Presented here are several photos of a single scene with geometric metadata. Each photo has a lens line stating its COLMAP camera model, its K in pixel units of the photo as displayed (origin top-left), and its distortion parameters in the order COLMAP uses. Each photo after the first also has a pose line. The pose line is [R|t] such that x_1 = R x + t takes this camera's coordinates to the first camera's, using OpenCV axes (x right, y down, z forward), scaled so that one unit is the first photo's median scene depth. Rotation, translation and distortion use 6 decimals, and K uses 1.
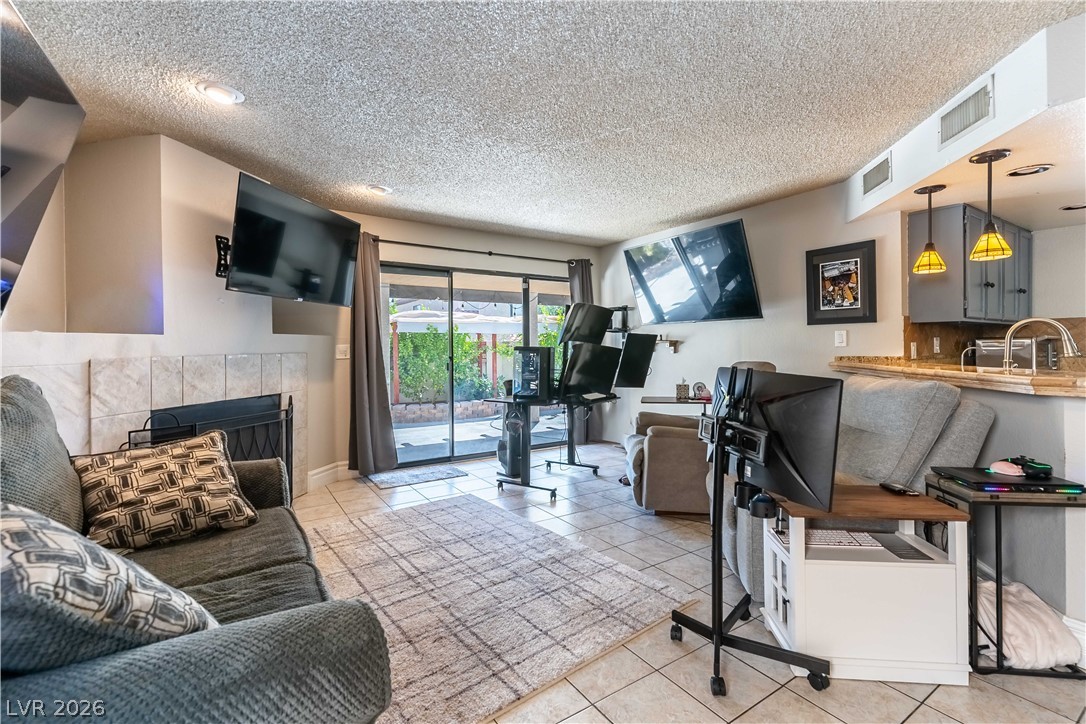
lens RADIAL K [[481.6, 0, 527.7], [0, 481.6, 352.8], [0, 0, 1]] dist [-0.001453, 0.000193]
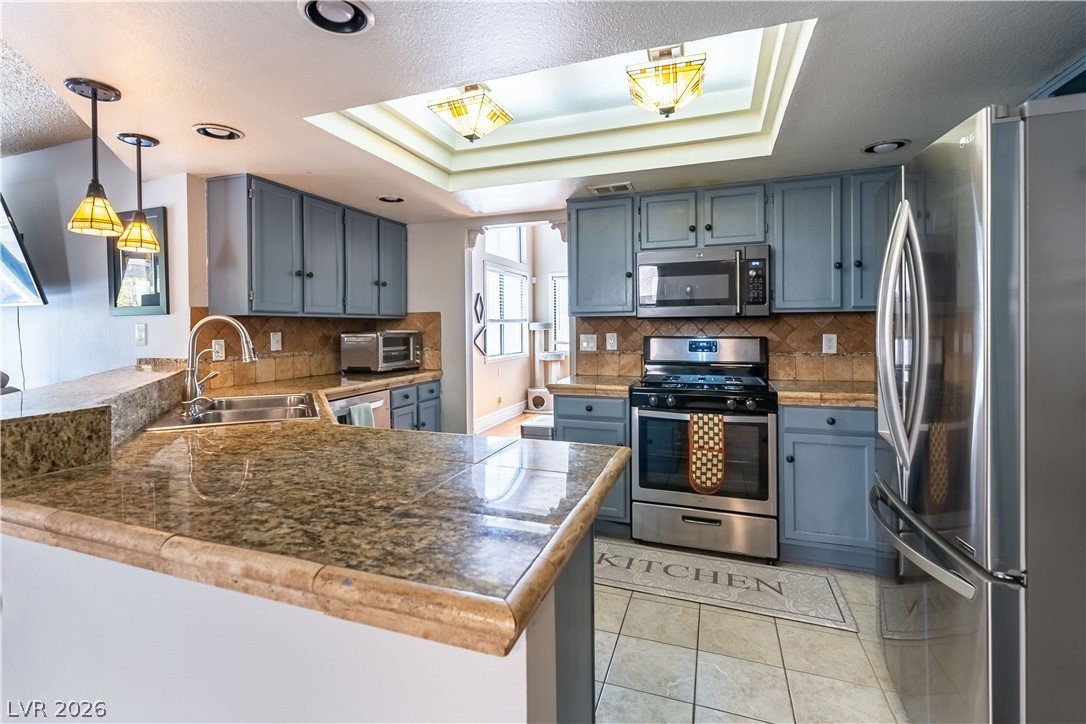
lens RADIAL K [[504.7, 0, 541.1], [0, 504.7, 335.6], [0, 0, 1]] dist [-0.002564, -0.000567]
pose [[0.794877, -0.010902, 0.606673, 0.681025], [0.009272, 0.999940, 0.005822, -0.027043], [-0.606700, 0.000997, 0.794930, -0.003119]]
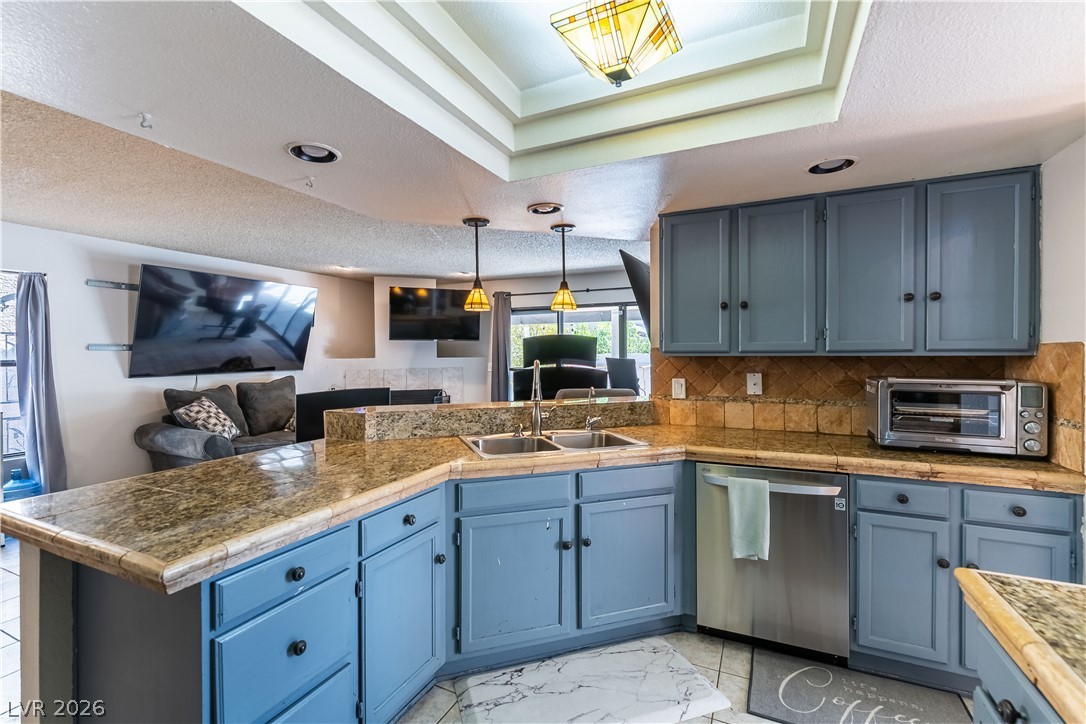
lens RADIAL K [[481.6, 0, 527.7], [0, 481.6, 352.8], [0, 0, 1]] dist [-0.001453, 0.000193]
pose [[0.515365, 0.002578, -0.856967, 1.304894], [-0.007059, 0.999974, -0.001237, -0.059902], [0.856942, 0.006687, 0.515370, 0.321605]]
